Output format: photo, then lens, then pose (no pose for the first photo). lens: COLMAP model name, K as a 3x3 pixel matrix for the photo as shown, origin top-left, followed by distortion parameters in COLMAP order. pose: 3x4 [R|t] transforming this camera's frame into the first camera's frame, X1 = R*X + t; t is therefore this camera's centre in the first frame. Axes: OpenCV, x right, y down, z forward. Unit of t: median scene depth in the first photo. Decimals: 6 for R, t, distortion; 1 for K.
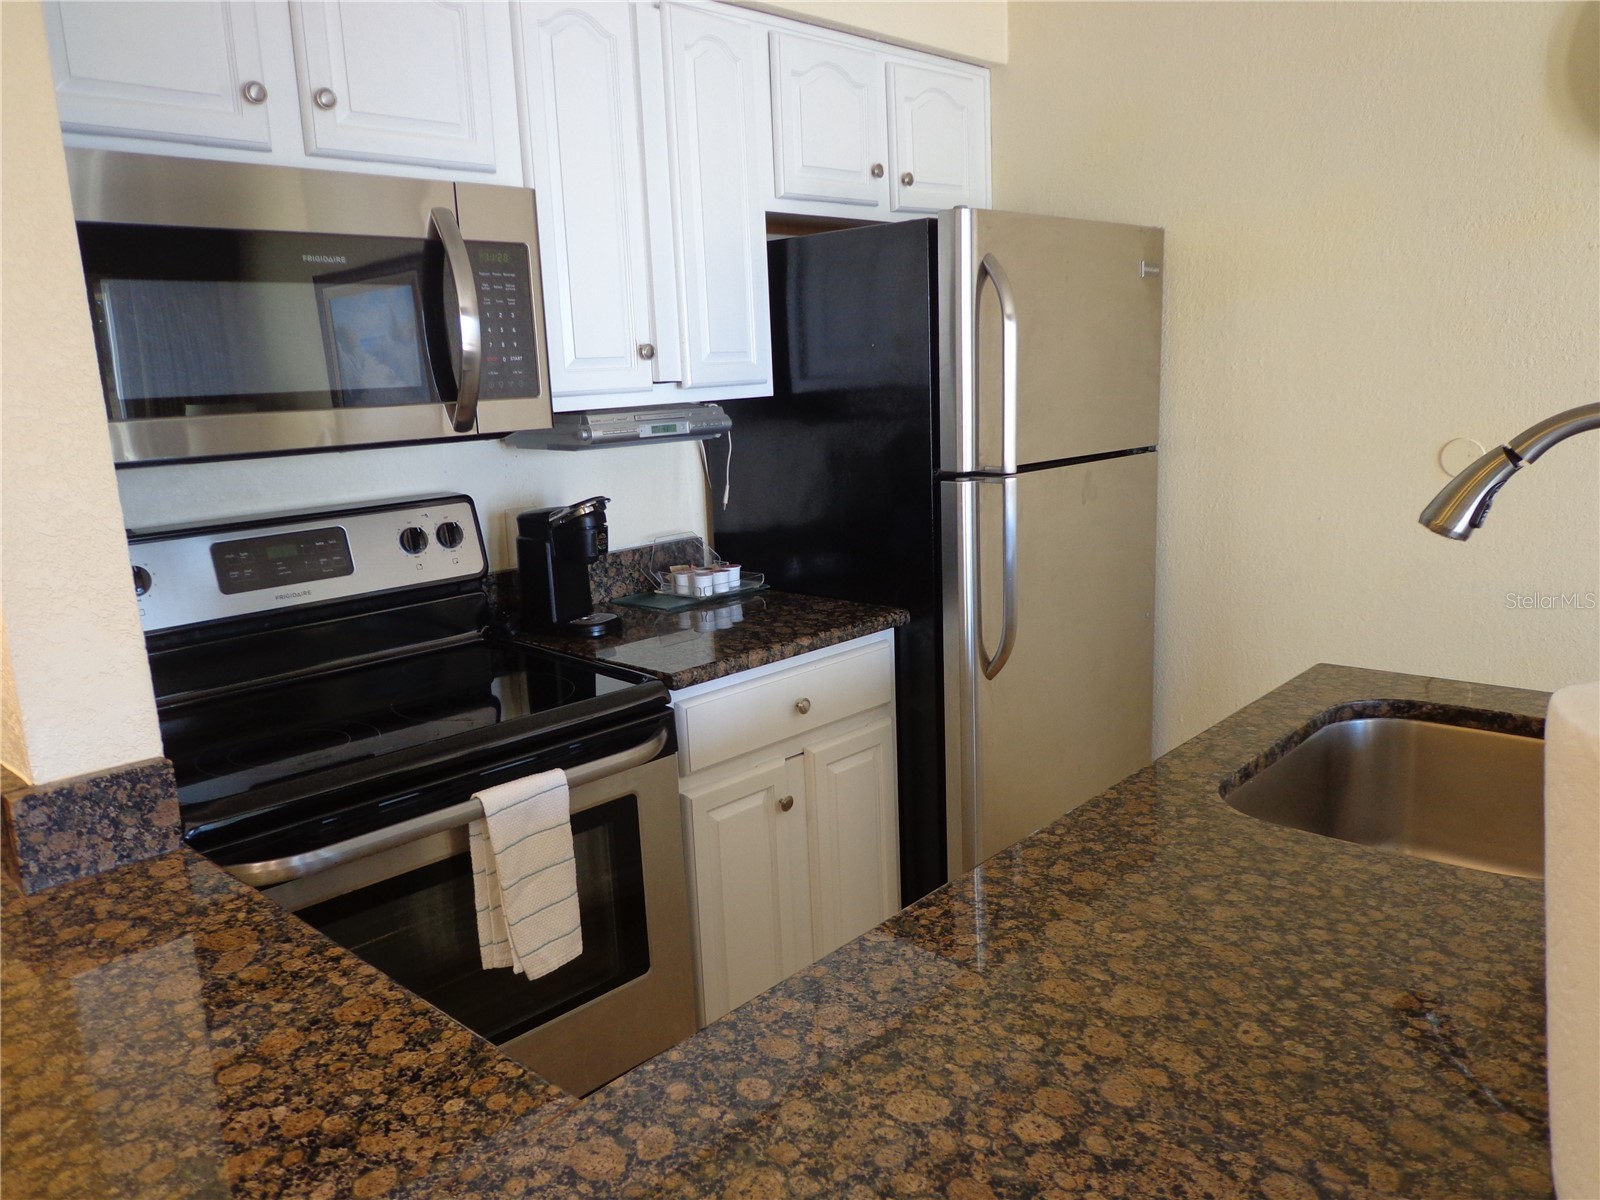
lens RADIAL K [[1176.8, 0, 799.3], [0, 1176.8, 605.9], [0, 0, 1]] dist [-0.010924, 0.017648]
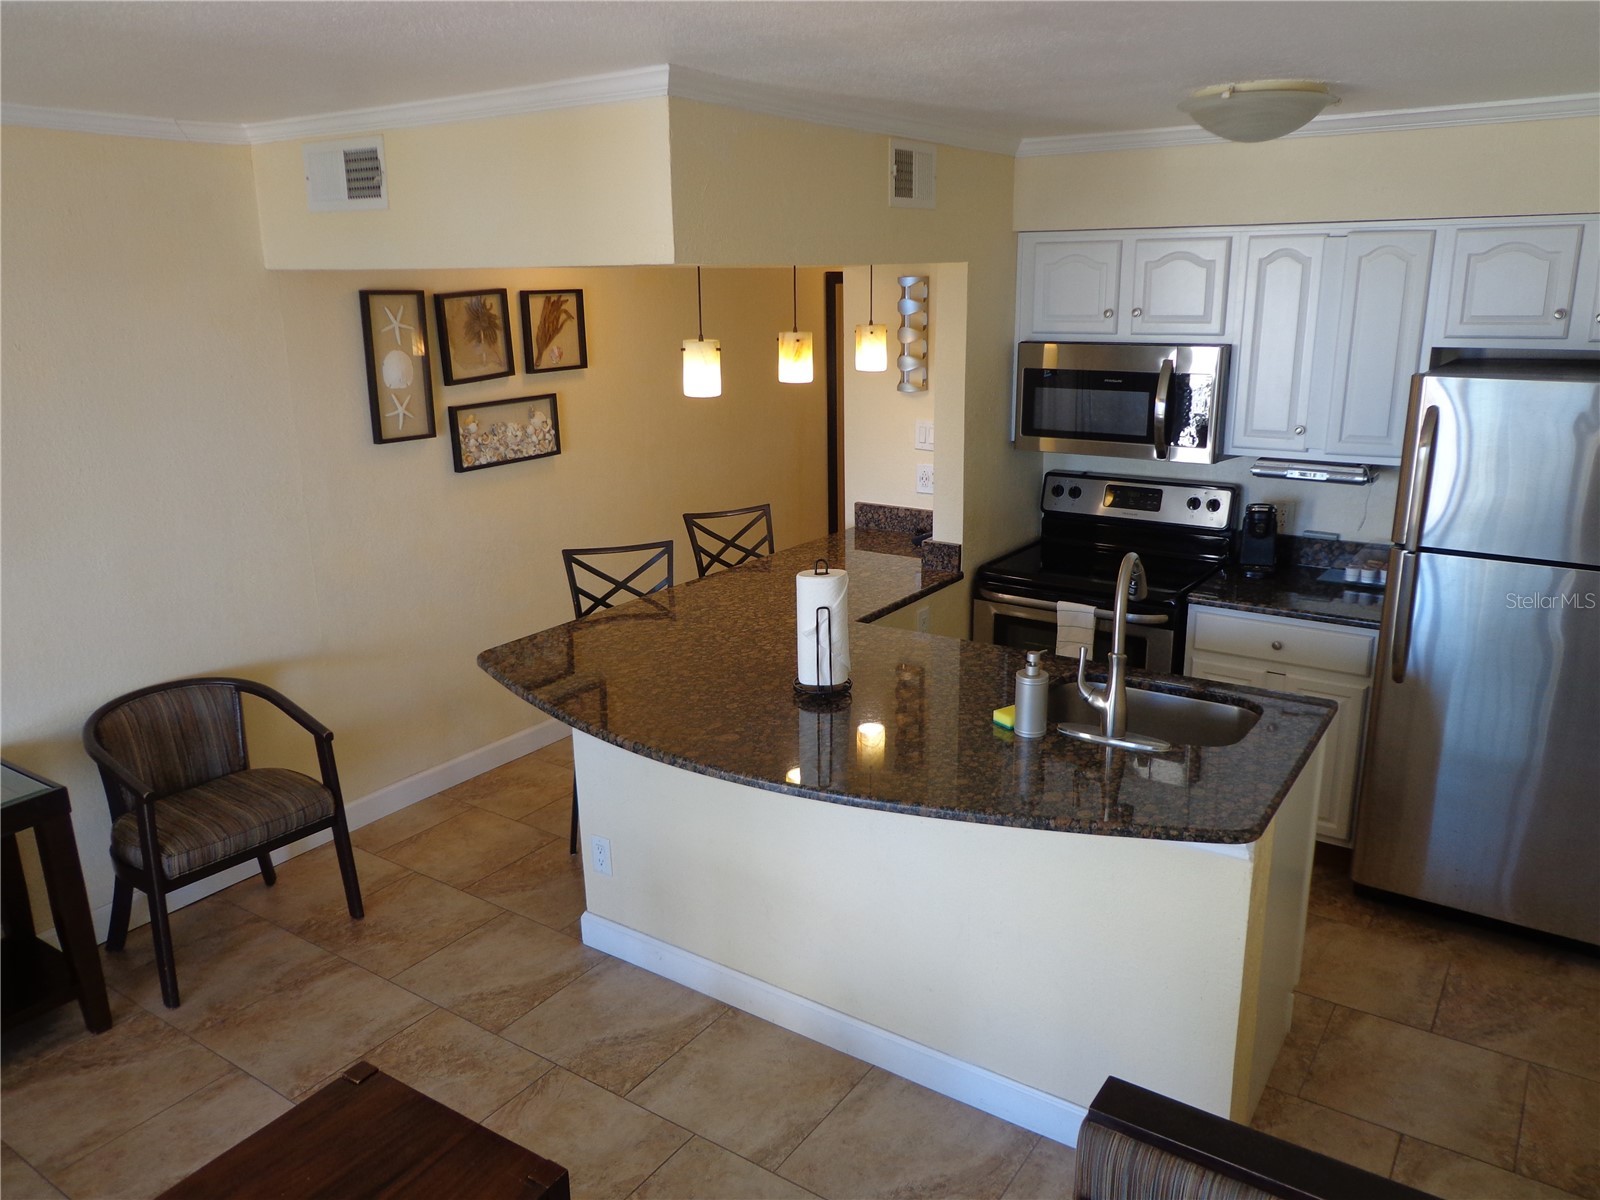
lens RADIAL K [[1176.8, 0, 802.2], [0, 1176.8, 601.8], [0, 0, 1]] dist [-0.010924, 0.017648]
pose [[0.159946, 0.303917, -0.939176, 1.708157], [-0.188057, 0.943381, 0.273251, -0.362860], [0.969047, 0.132913, 0.208044, -0.064172]]
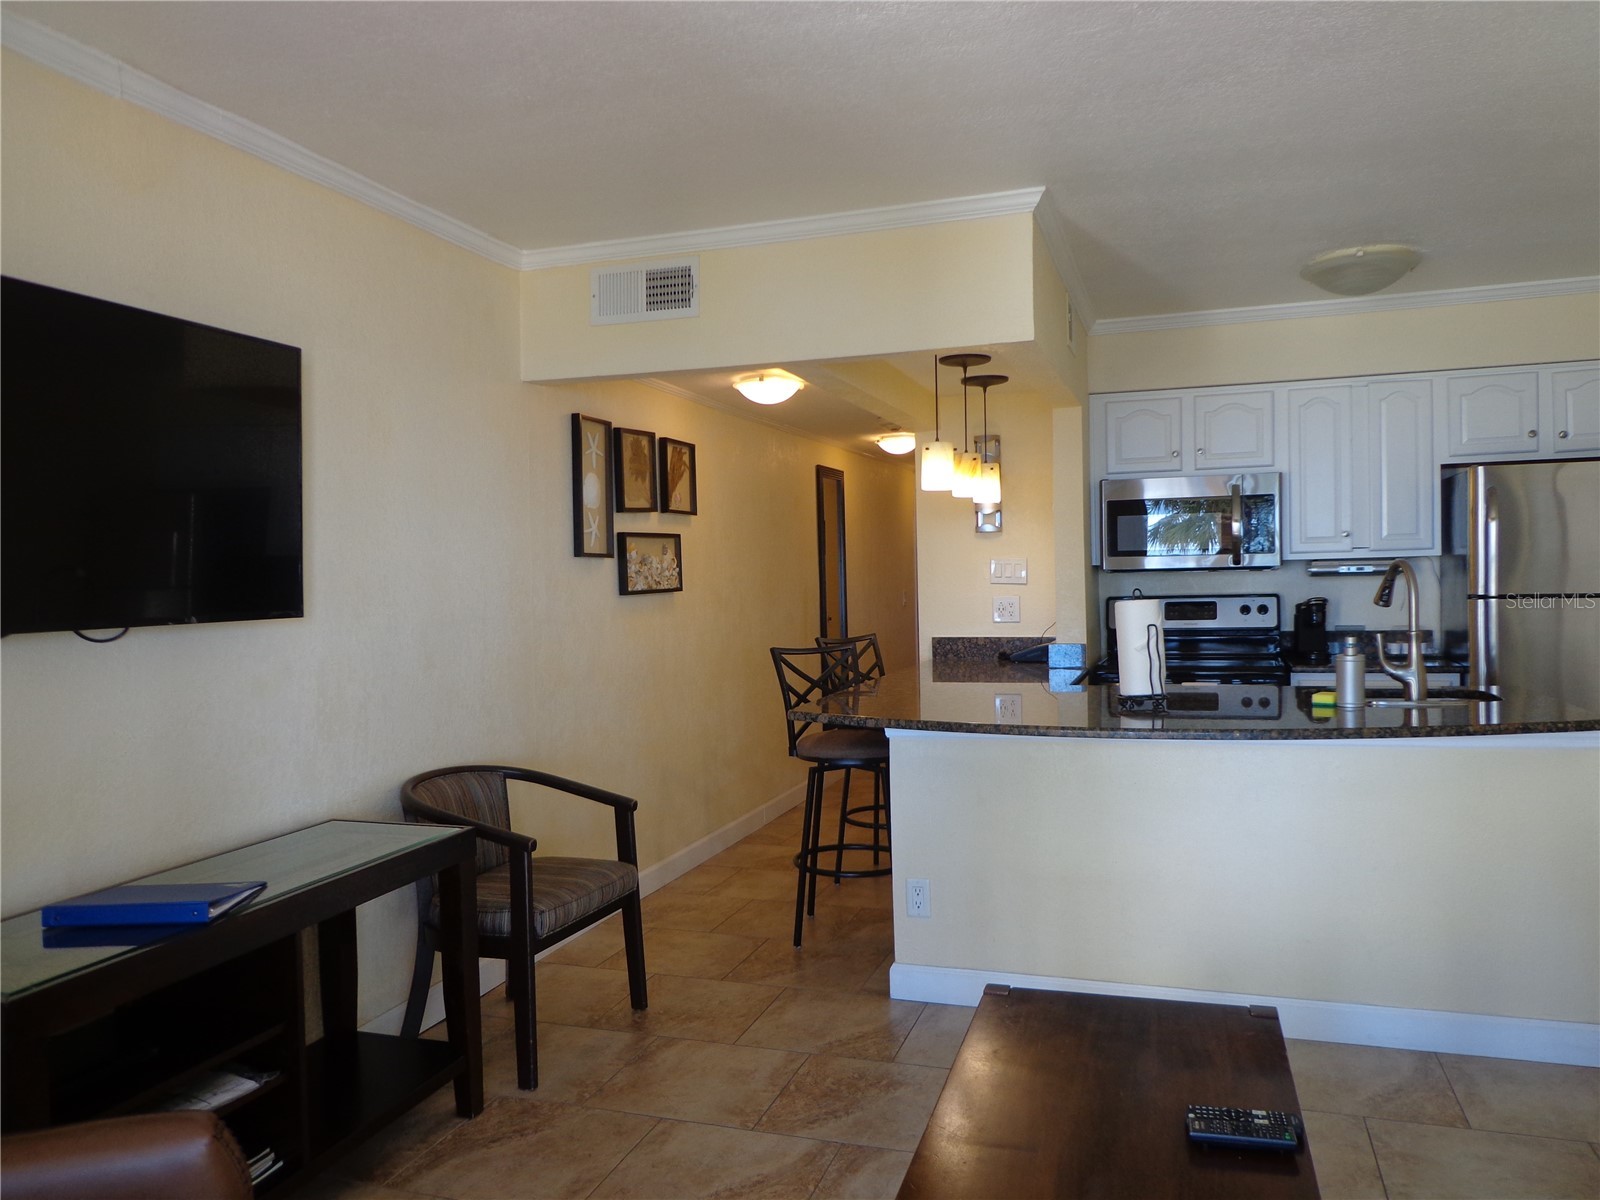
lens RADIAL K [[1176.8, 0, 802.4], [0, 1176.8, 598.9], [0, 0, 1]] dist [-0.010924, 0.017648]
pose [[0.424154, 0.052530, -0.904065, 1.677658], [-0.175479, 0.984162, -0.025145, 0.163661], [0.888426, 0.169310, 0.426655, -0.979056]]
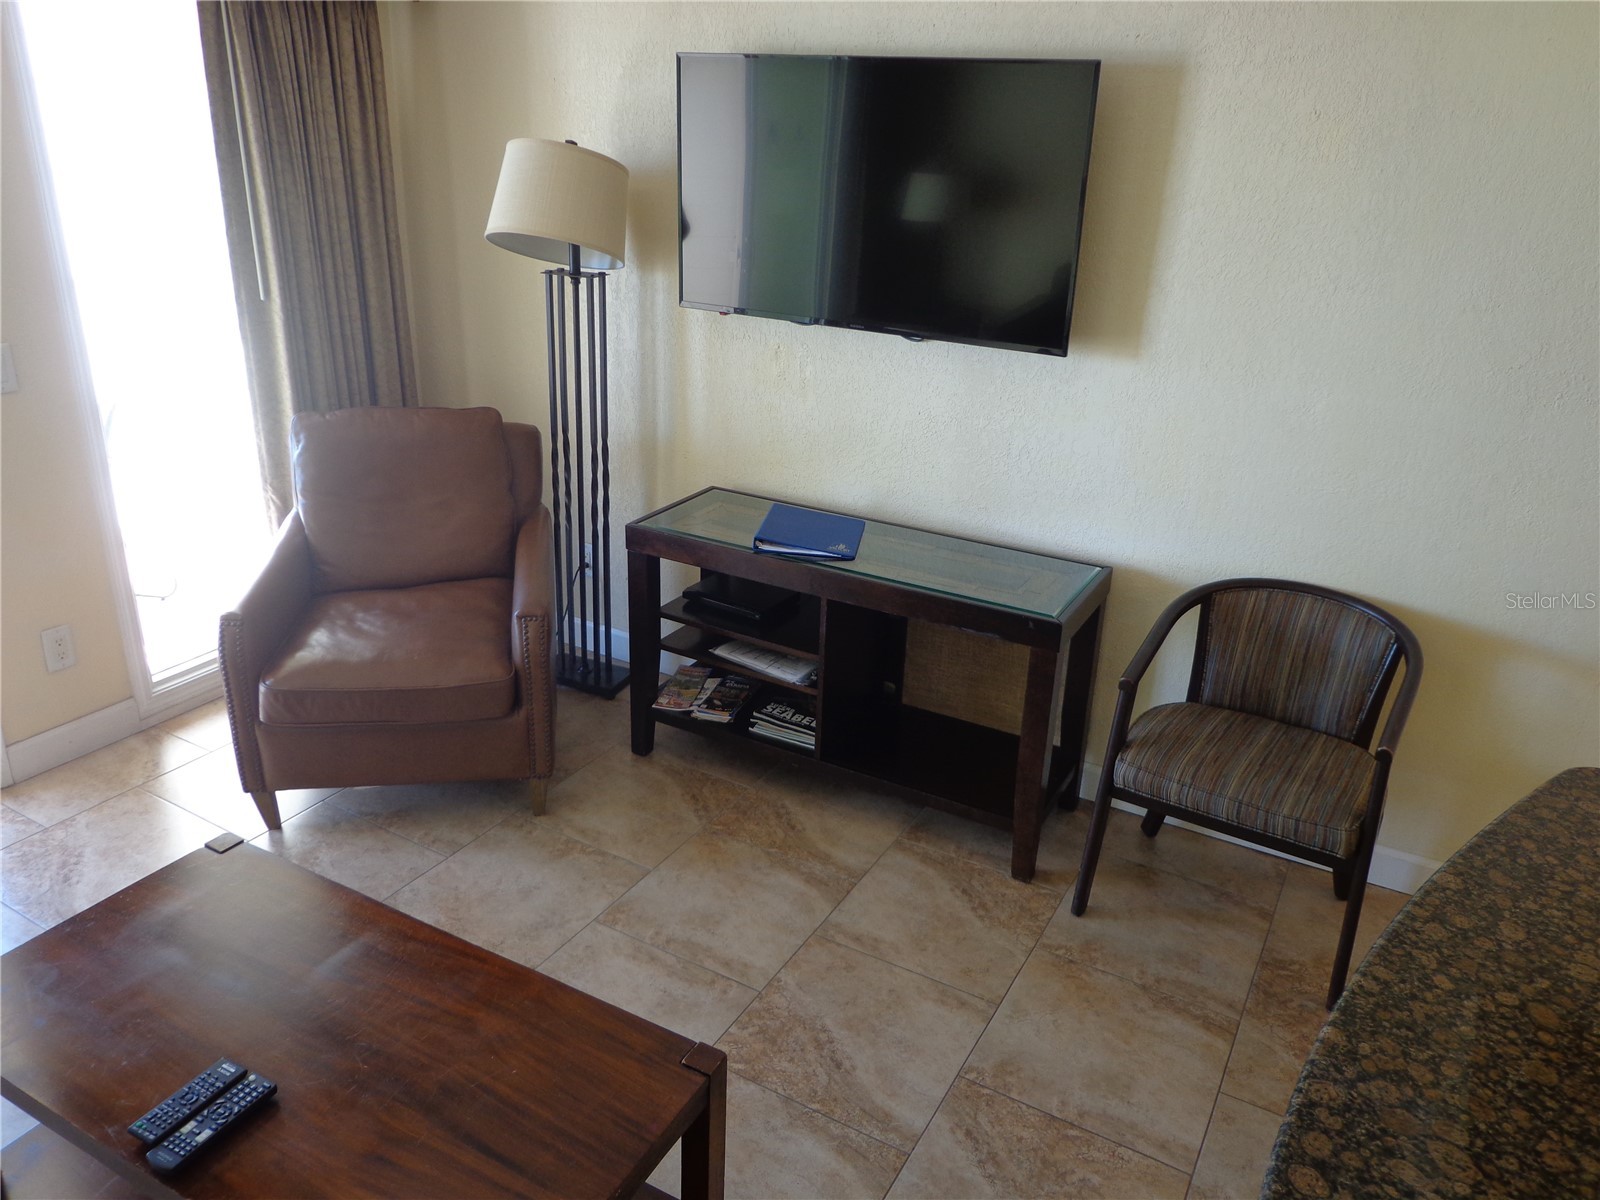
lens RADIAL K [[1176.8, 0, 802.1], [0, 1176.8, 598.2], [0, 0, 1]] dist [-0.010924, 0.017648]
pose [[-0.973094, 0.104961, -0.205113, 0.726204], [-0.029288, 0.826646, 0.561960, -0.311021], [0.228540, 0.552847, -0.801330, 0.368745]]
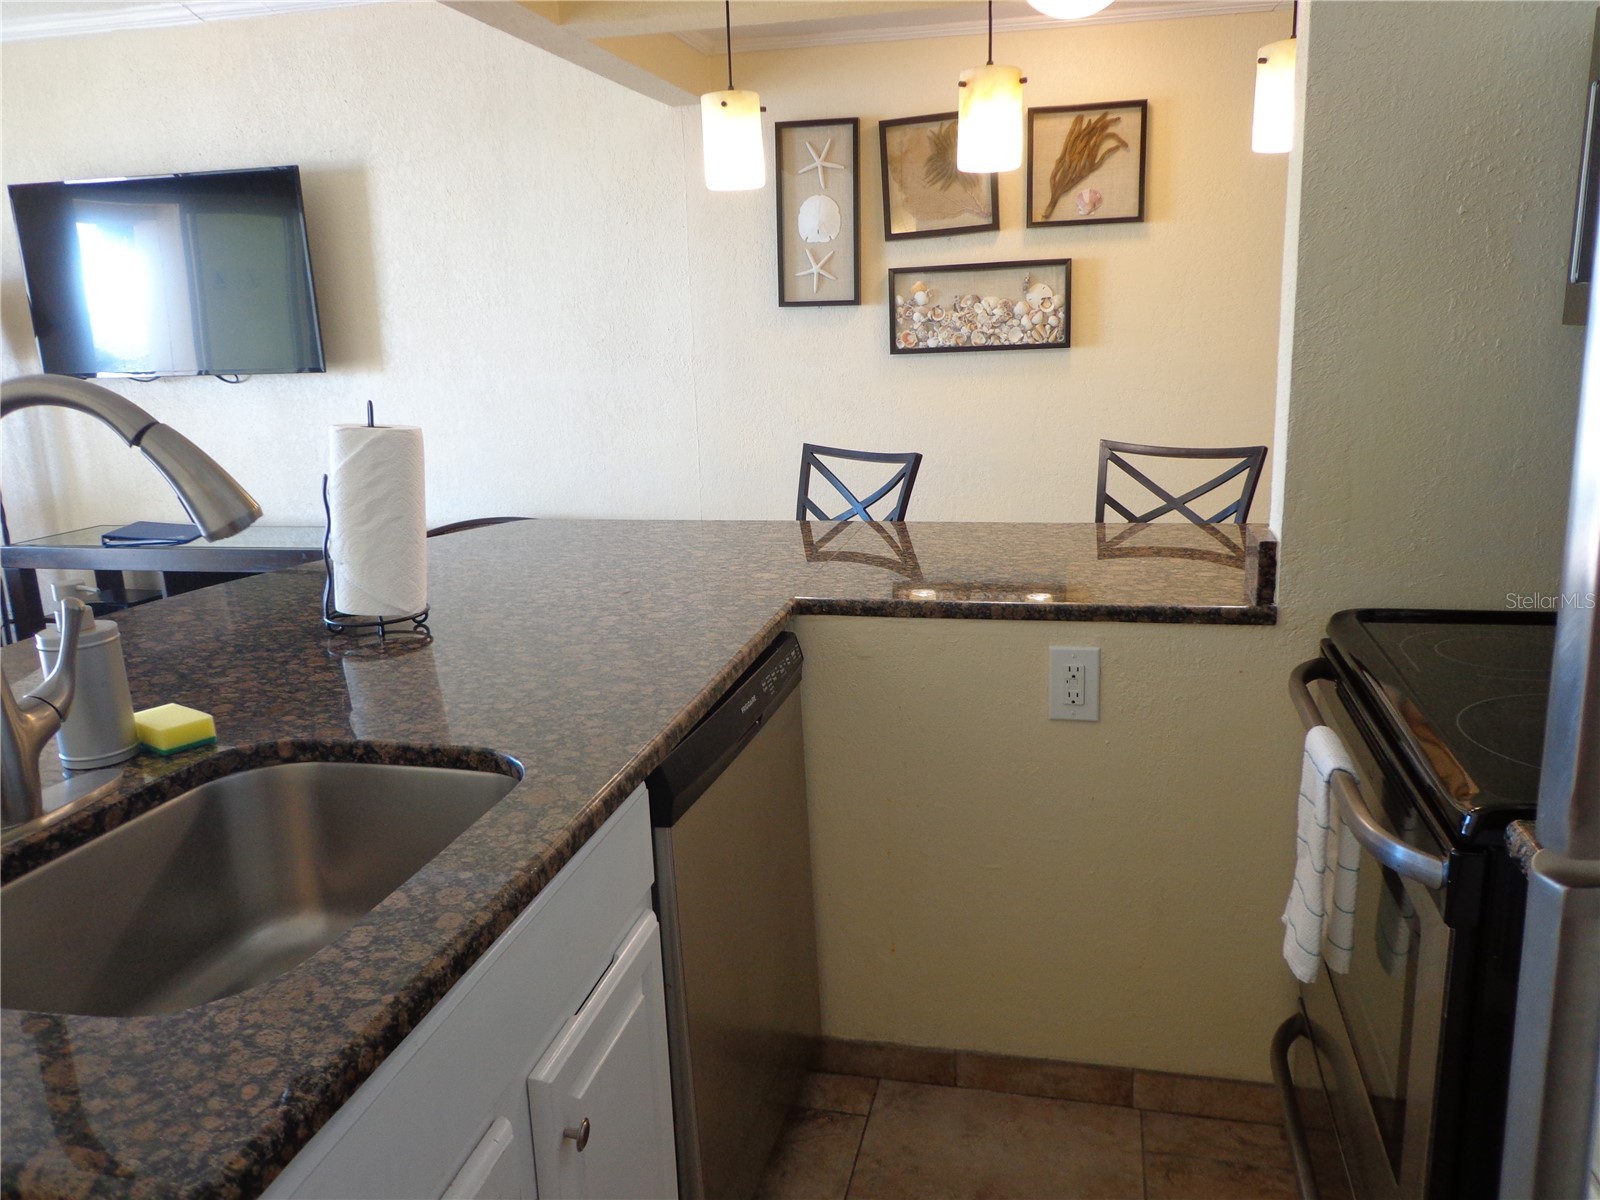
lens RADIAL K [[1176.8, 0, 788.5], [0, 1176.8, 598.2], [0, 0, 1]] dist [-0.010924, 0.017648]
pose [[-0.865432, 0.184281, -0.465906, 0.401357], [-0.025595, 0.912427, 0.408439, -0.239335], [0.500373, 0.365401, -0.784926, 1.226897]]
